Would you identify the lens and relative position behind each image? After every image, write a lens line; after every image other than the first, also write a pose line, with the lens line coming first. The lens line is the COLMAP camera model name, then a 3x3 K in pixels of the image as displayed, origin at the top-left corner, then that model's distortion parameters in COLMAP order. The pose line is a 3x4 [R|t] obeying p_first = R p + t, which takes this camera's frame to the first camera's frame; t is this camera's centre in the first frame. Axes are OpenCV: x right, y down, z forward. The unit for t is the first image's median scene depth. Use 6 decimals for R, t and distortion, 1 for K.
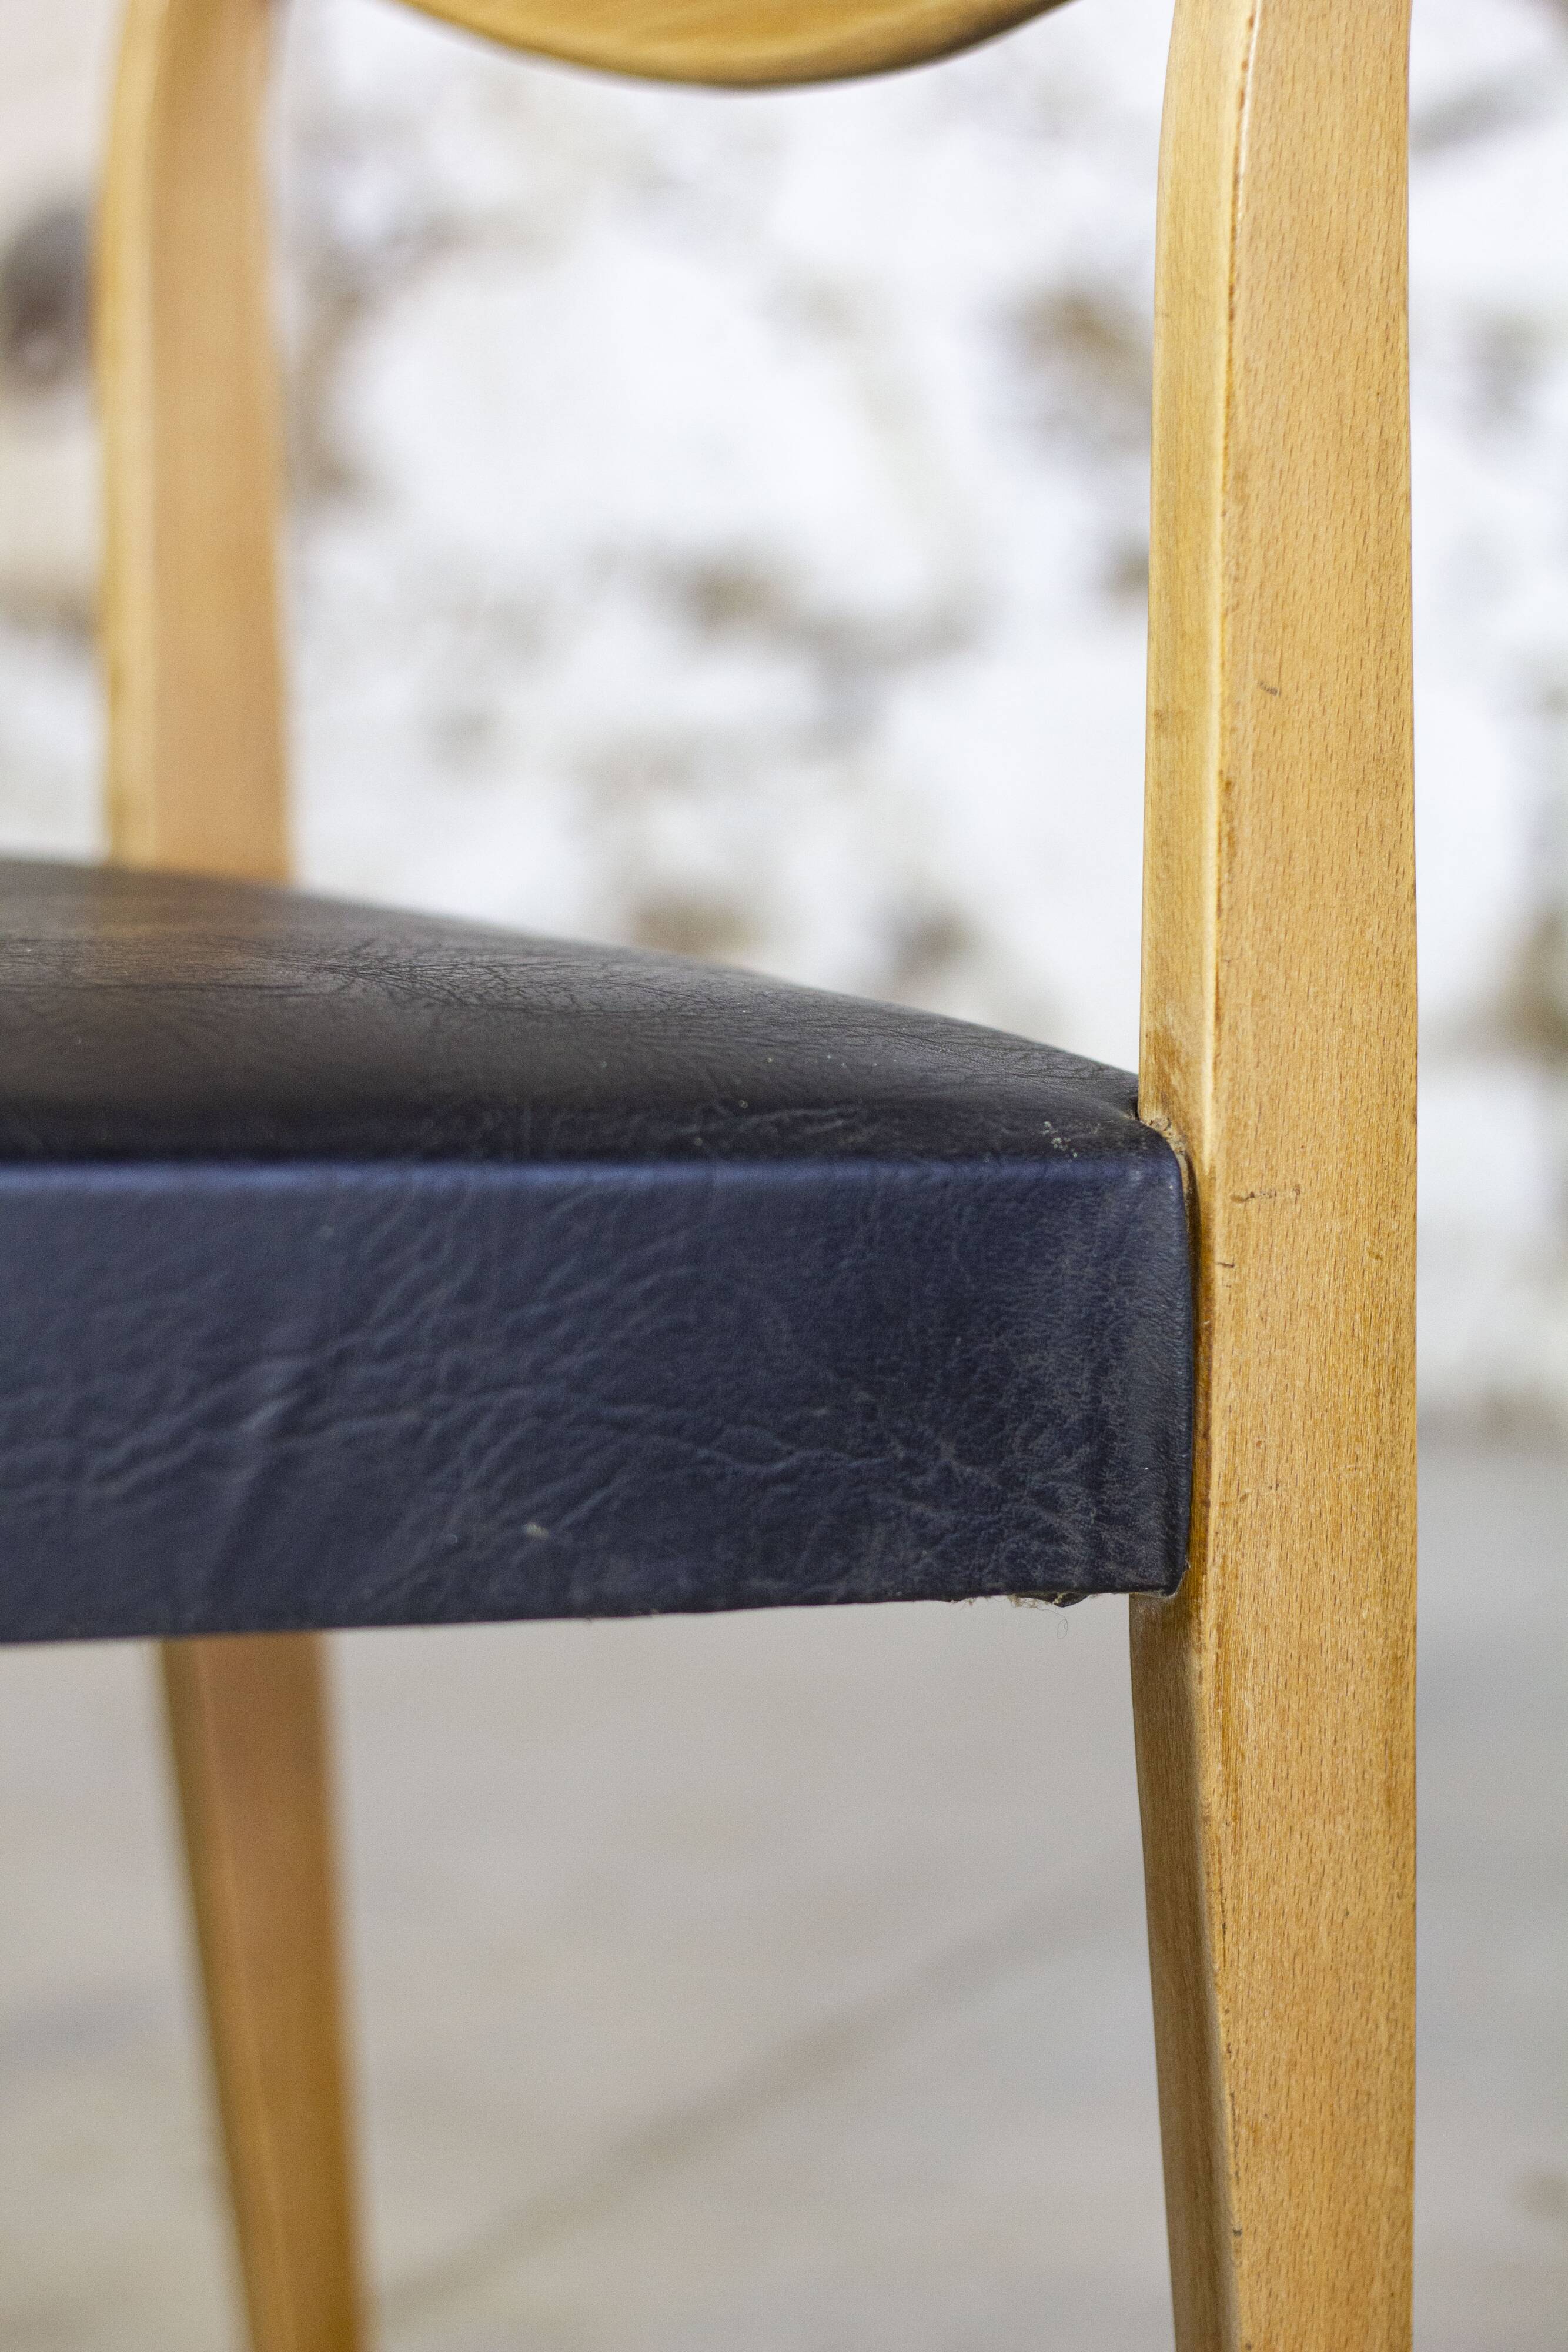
lens RADIAL K [[5727.8, 0, 777.1], [0, 5727.8, 1175.5], [0, 0, 1]] dist [-0.093439, 0.000000]
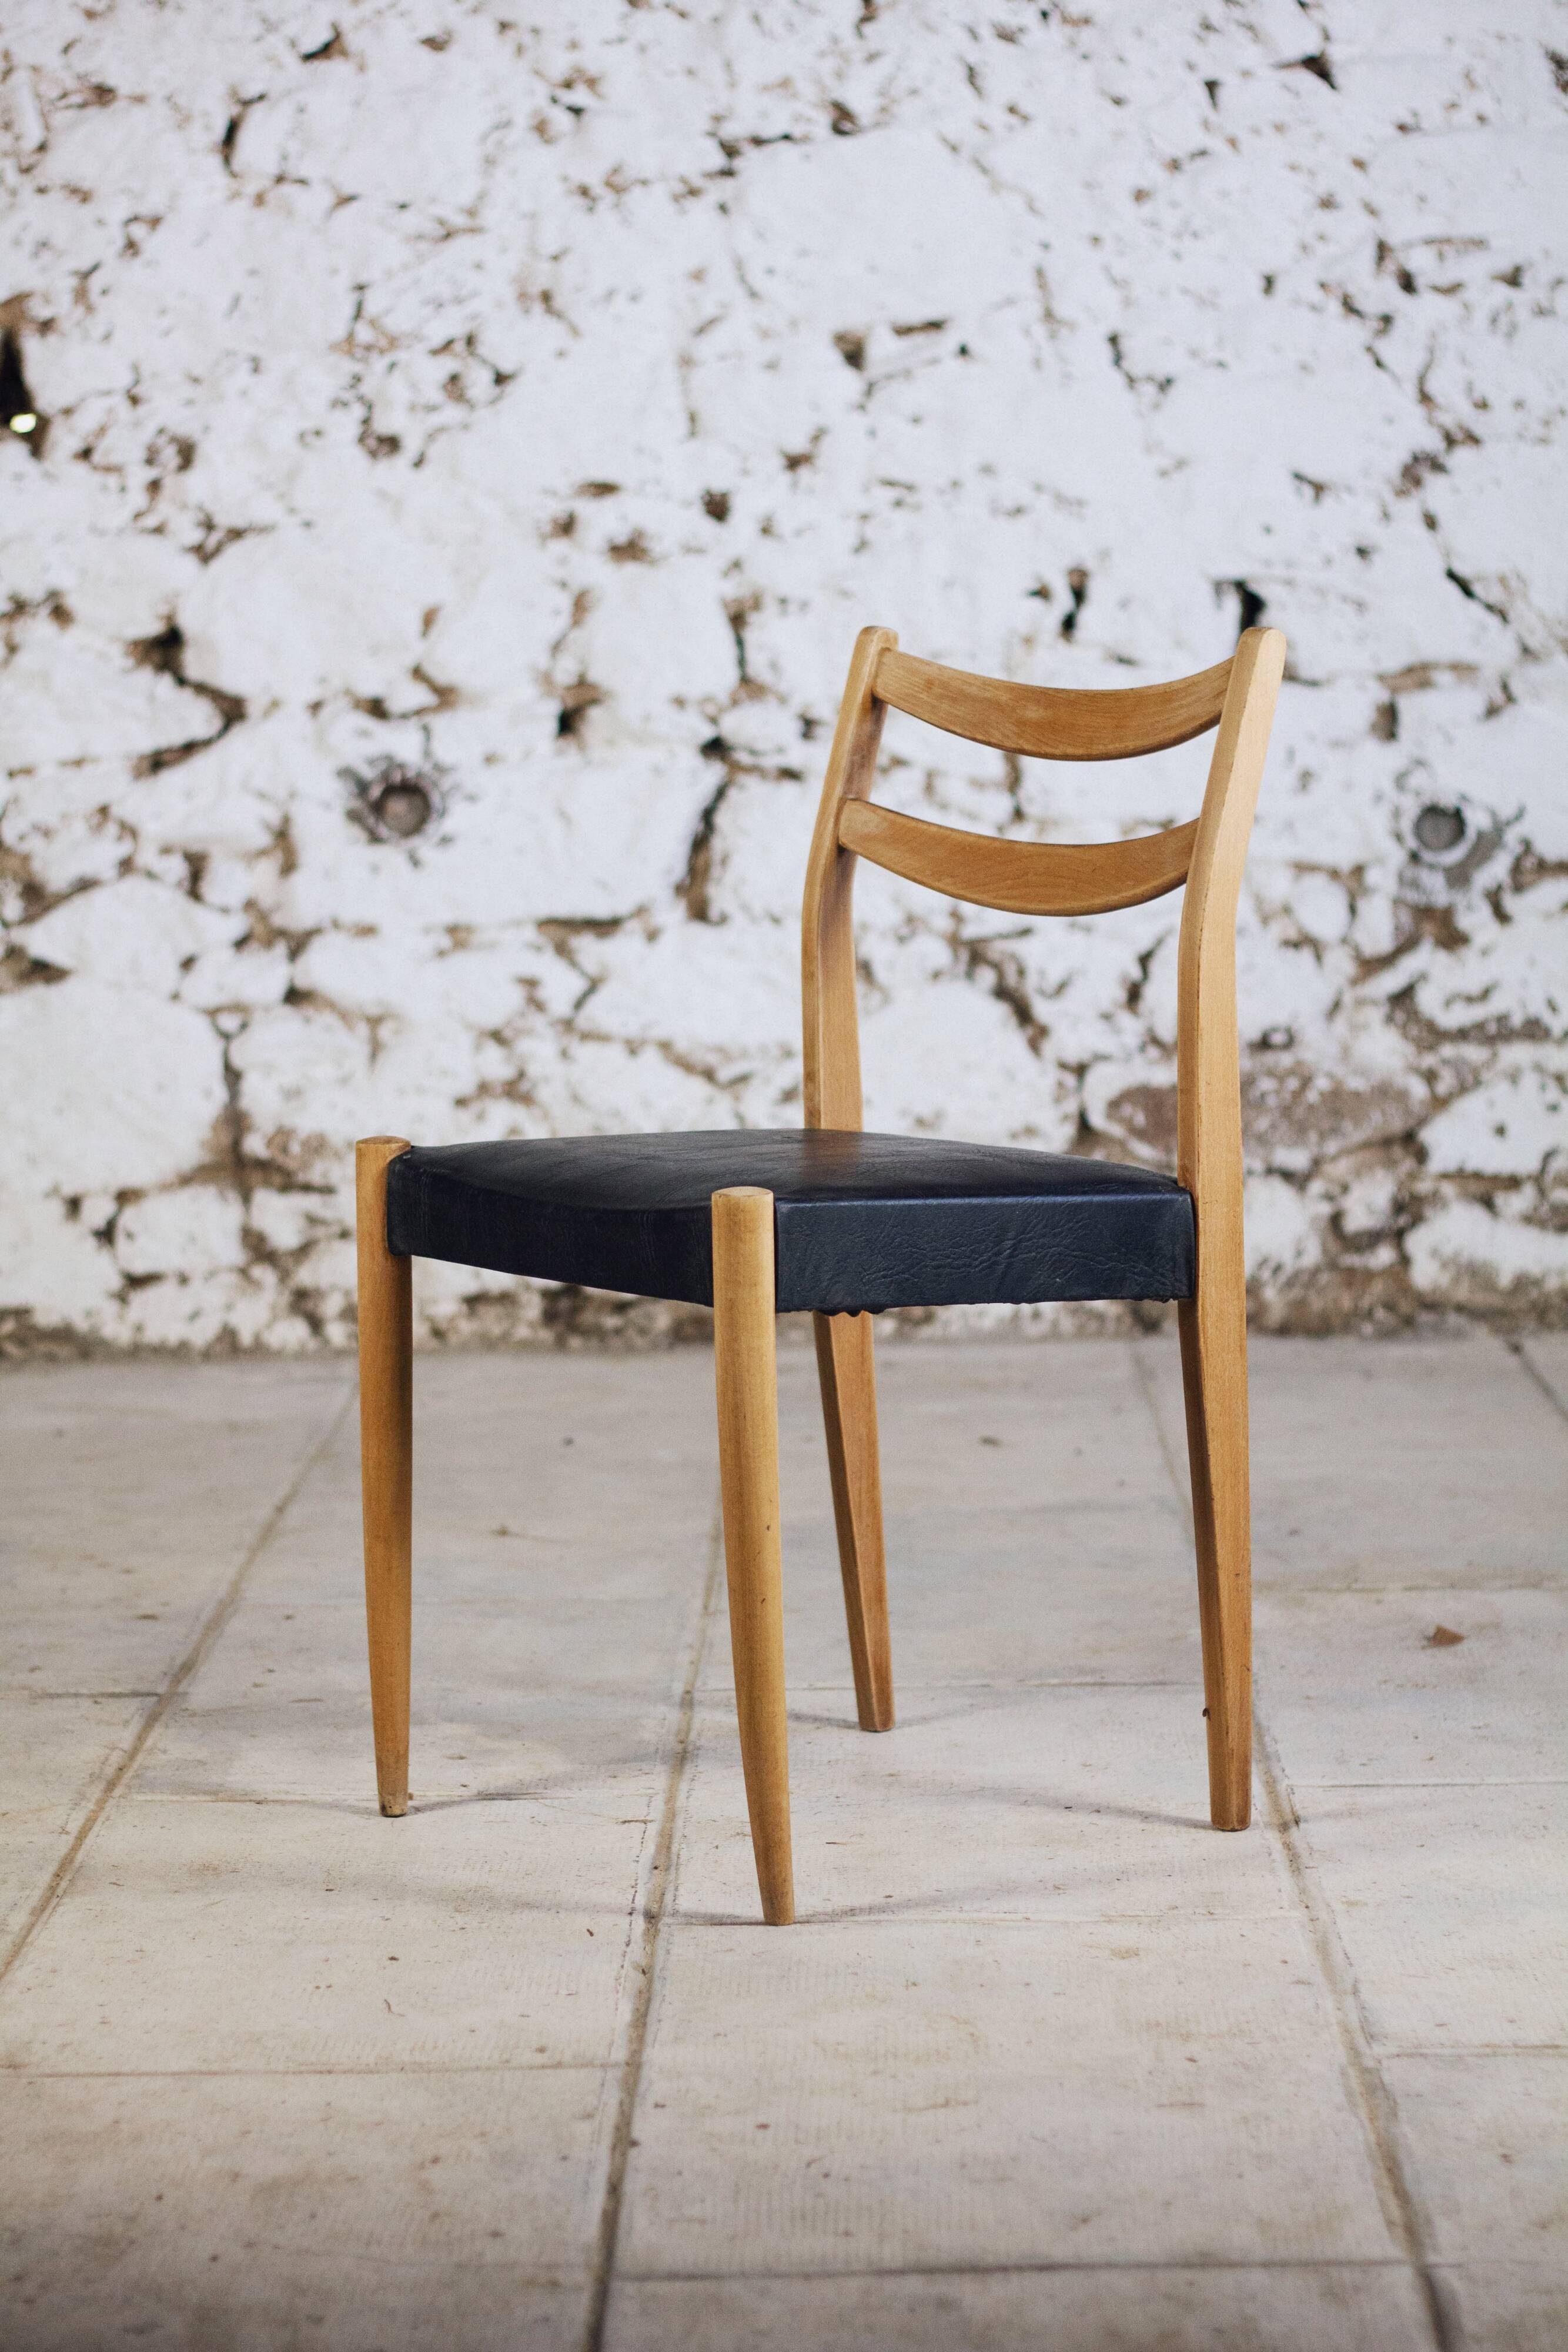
lens RADIAL K [[5727.8, 0, 745.2], [0, 5727.8, 1117.0], [0, 0, 1]] dist [-0.093439, 0.000000]
pose [[0.994215, -0.027947, 0.103705, -0.699864], [0.032823, 0.998420, -0.045613, 0.123308], [-0.102266, 0.048753, 0.993562, -3.201710]]
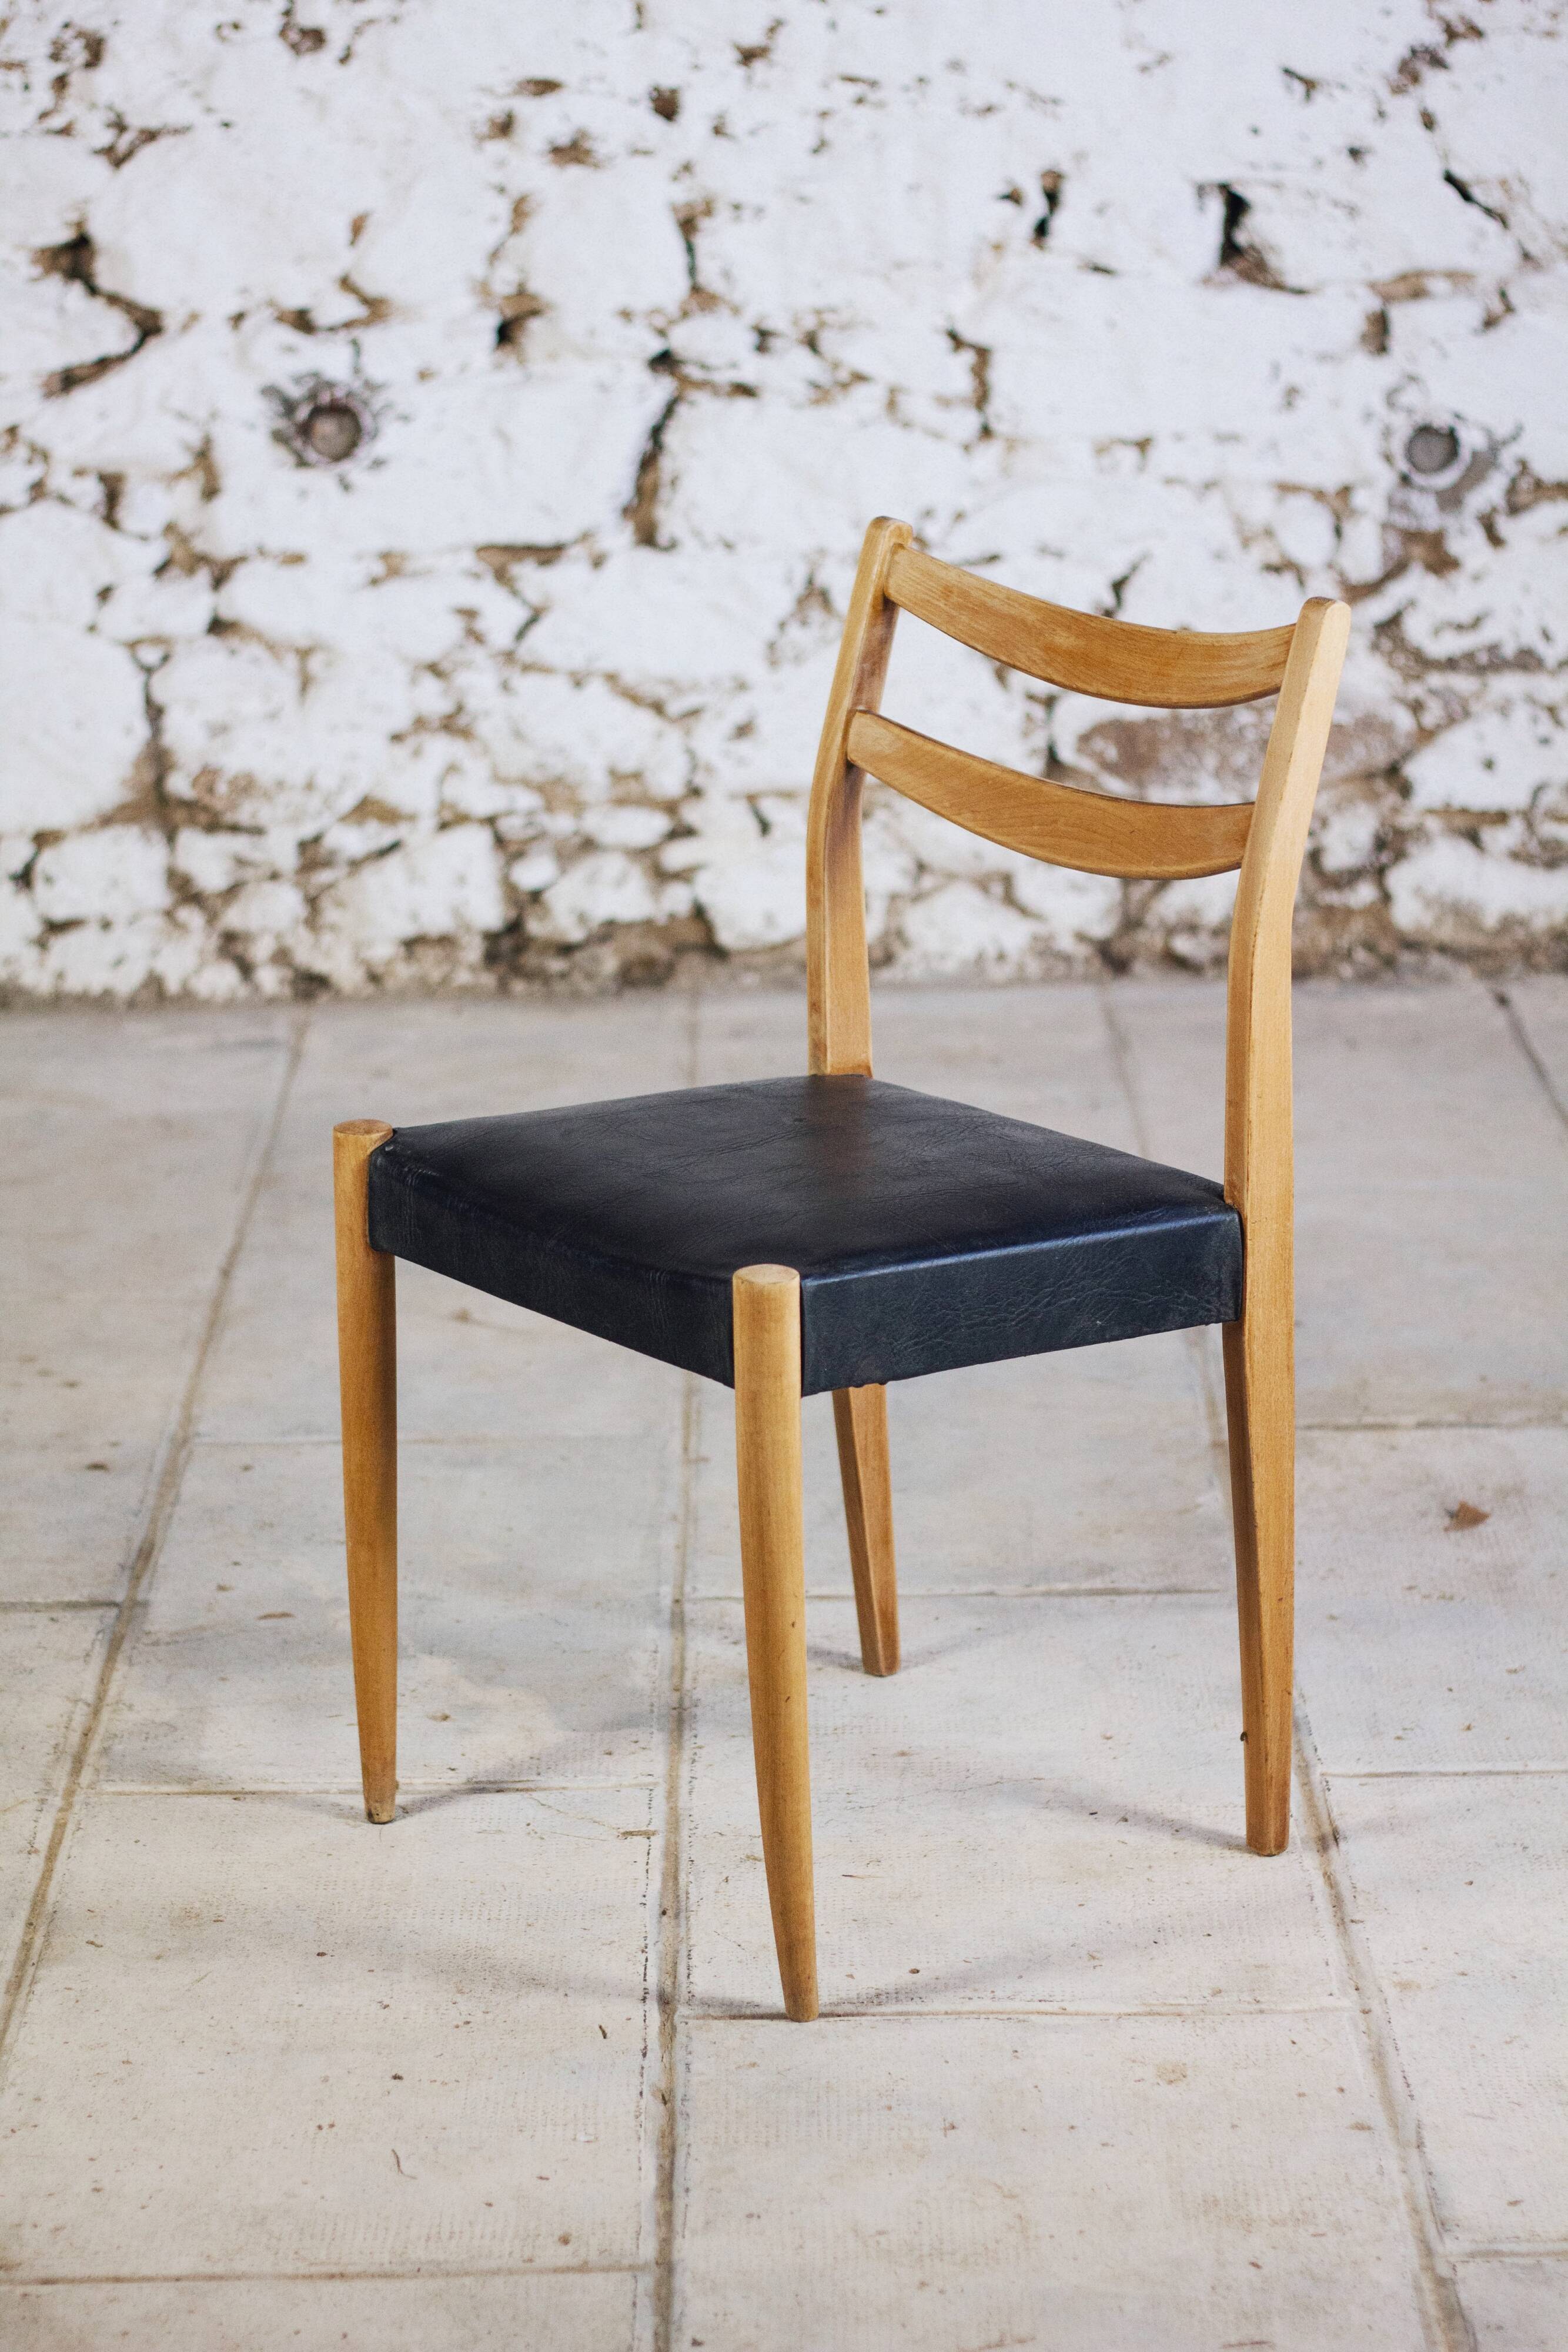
lens RADIAL K [[5727.8, 0, 759.6], [0, 5727.8, 1178.8], [0, 0, 1]] dist [-0.093439, 0.000000]
pose [[0.991099, -0.049602, 0.123541, -0.746077], [0.034081, 0.991606, 0.124721, -0.532405], [-0.128690, -0.119401, 0.984471, -2.849842]]
